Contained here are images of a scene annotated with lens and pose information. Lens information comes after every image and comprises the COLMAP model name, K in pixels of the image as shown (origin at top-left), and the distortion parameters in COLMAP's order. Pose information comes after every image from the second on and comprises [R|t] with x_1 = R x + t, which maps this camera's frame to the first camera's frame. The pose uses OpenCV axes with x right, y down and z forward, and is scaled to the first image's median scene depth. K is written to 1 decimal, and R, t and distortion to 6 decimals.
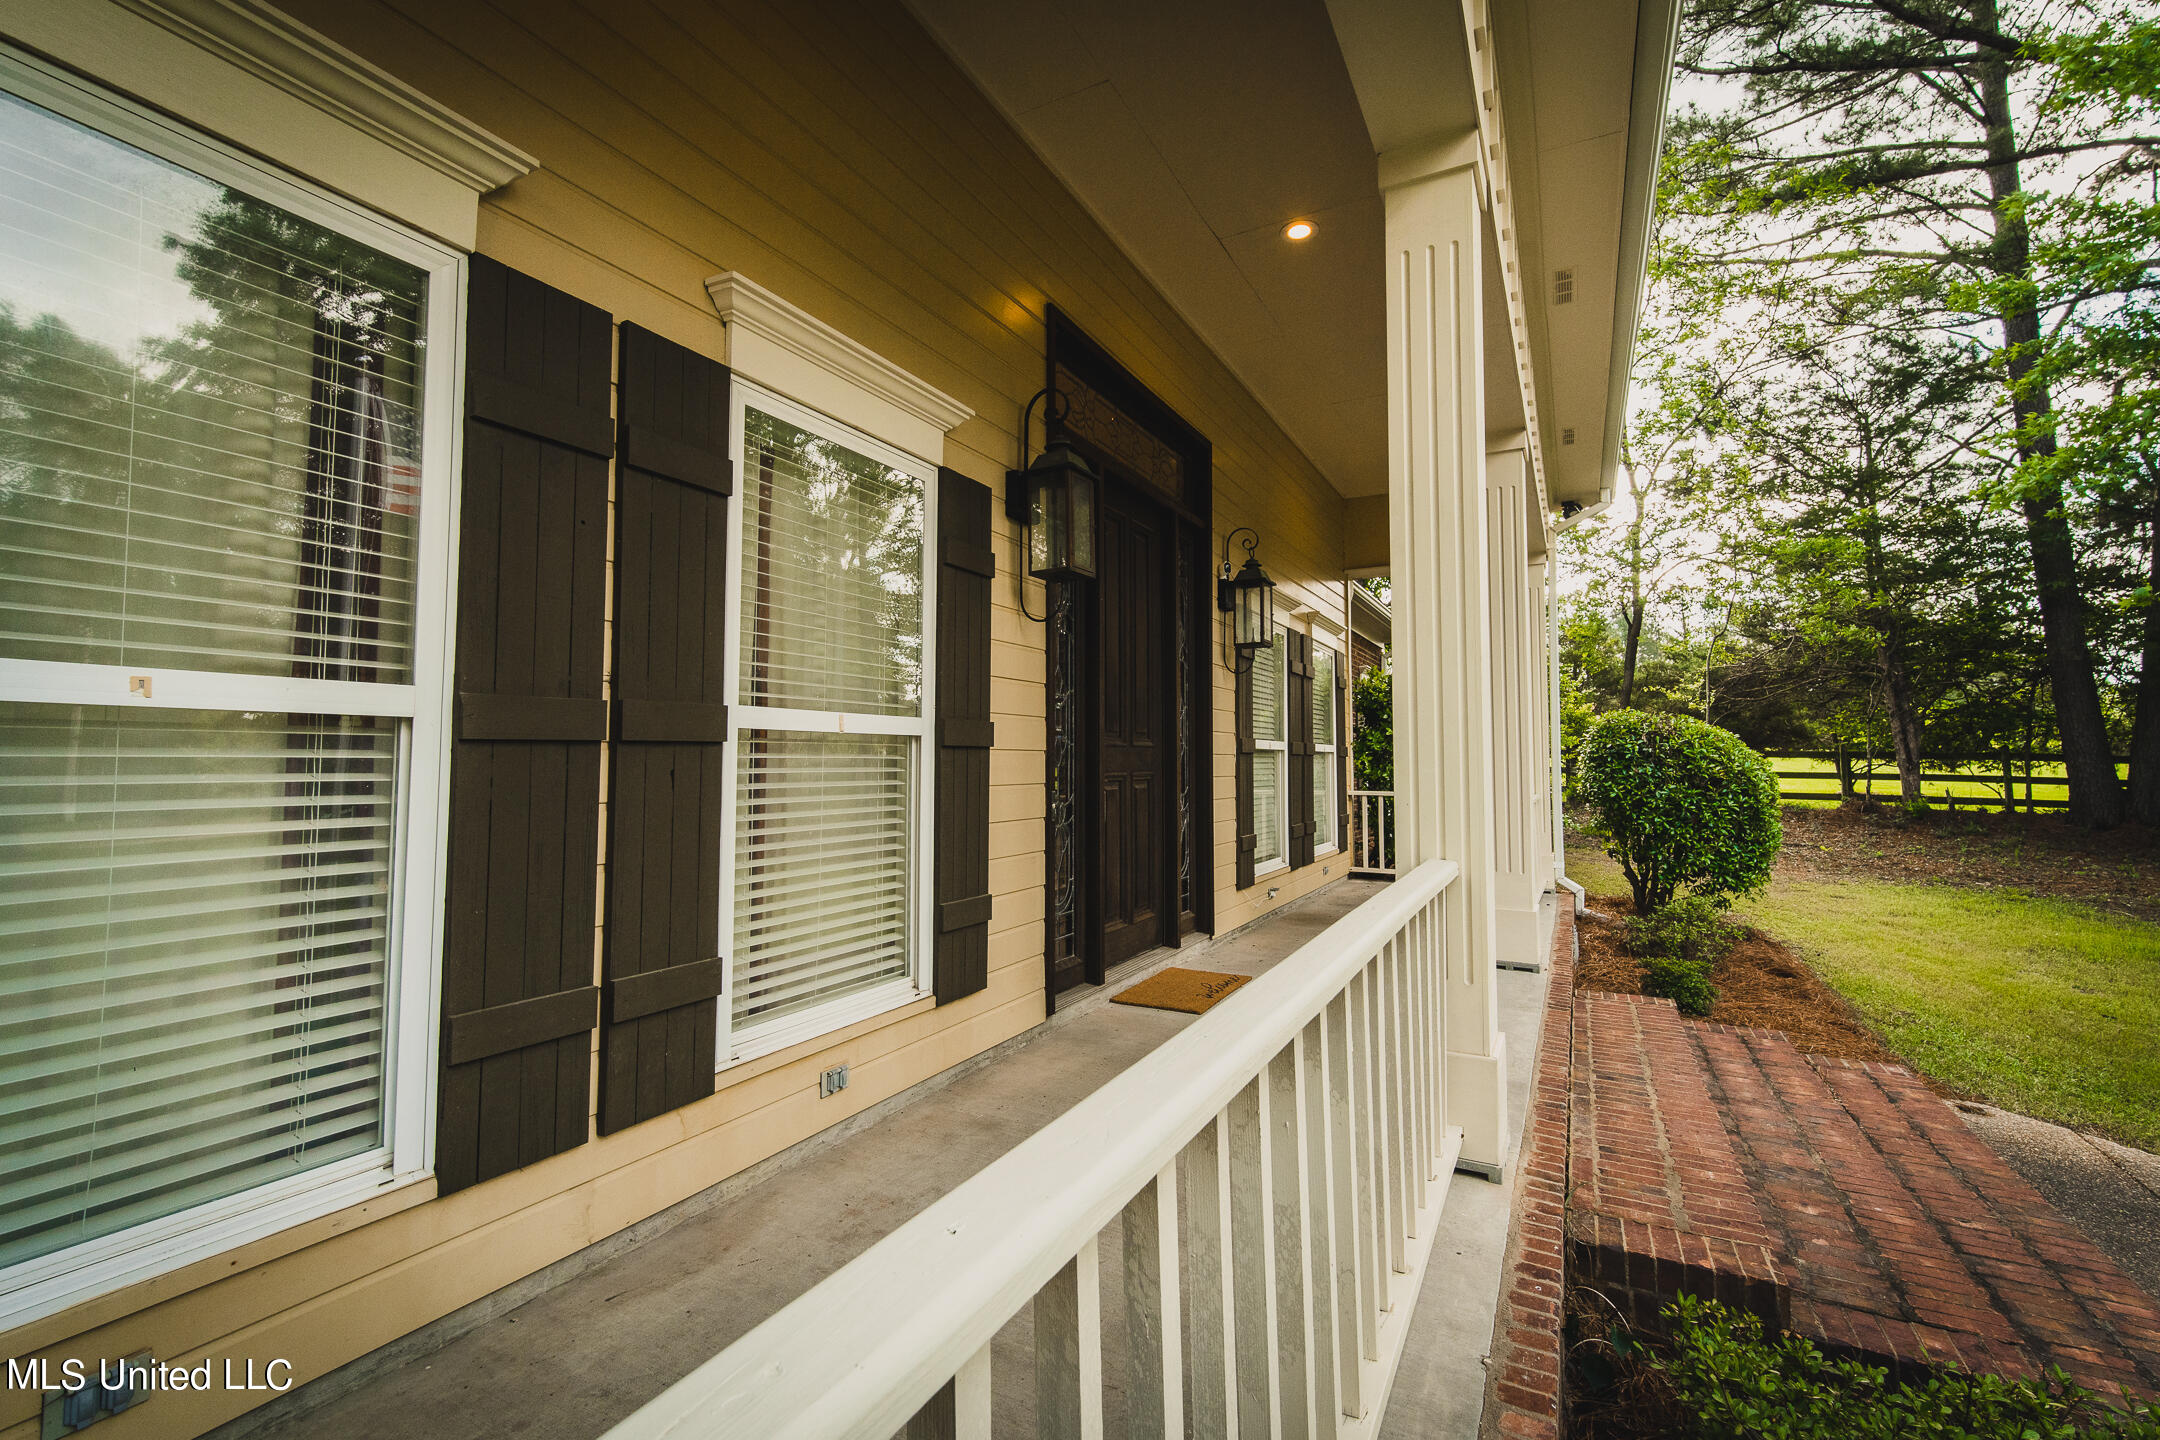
lens RADIAL K [[925.0, 0, 1080.9], [0, 925.0, 712.2], [0, 0, 1]] dist [0.004025, 0.000399]
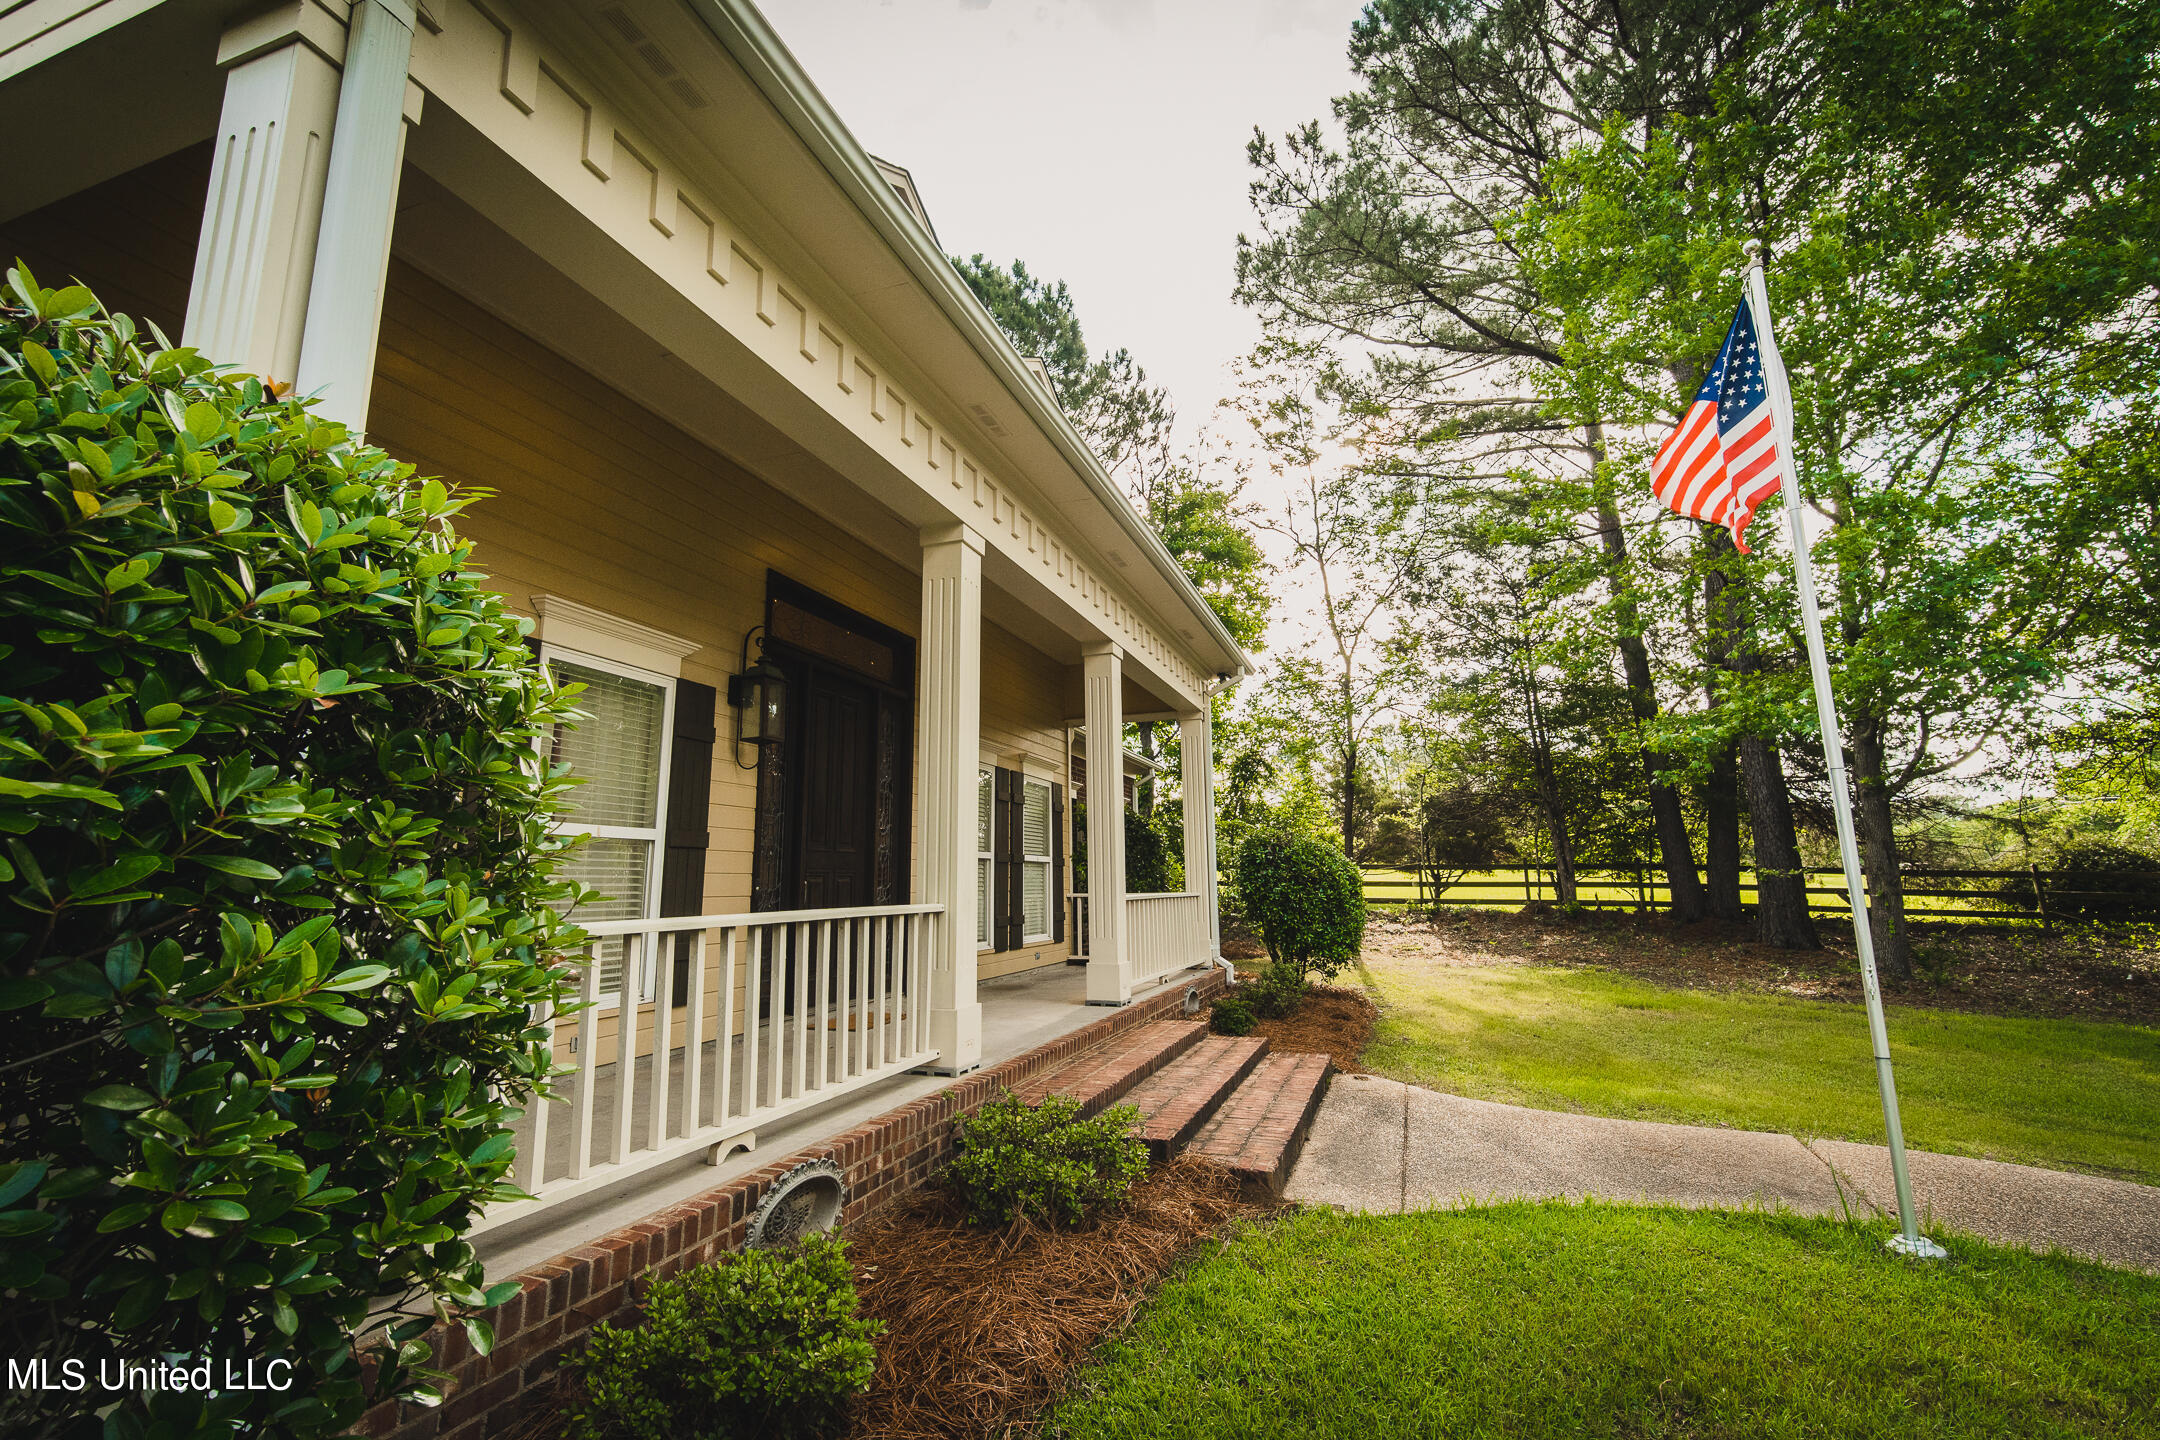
lens RADIAL K [[925.0, 0, 1079.0], [0, 925.0, 720.5], [0, 0, 1]] dist [0.004025, 0.000399]
pose [[0.988804, 0.015494, 0.148410, 0.134835], [0.002990, 0.992337, -0.123526, 0.008178], [-0.149187, 0.122587, 0.981181, -0.314474]]
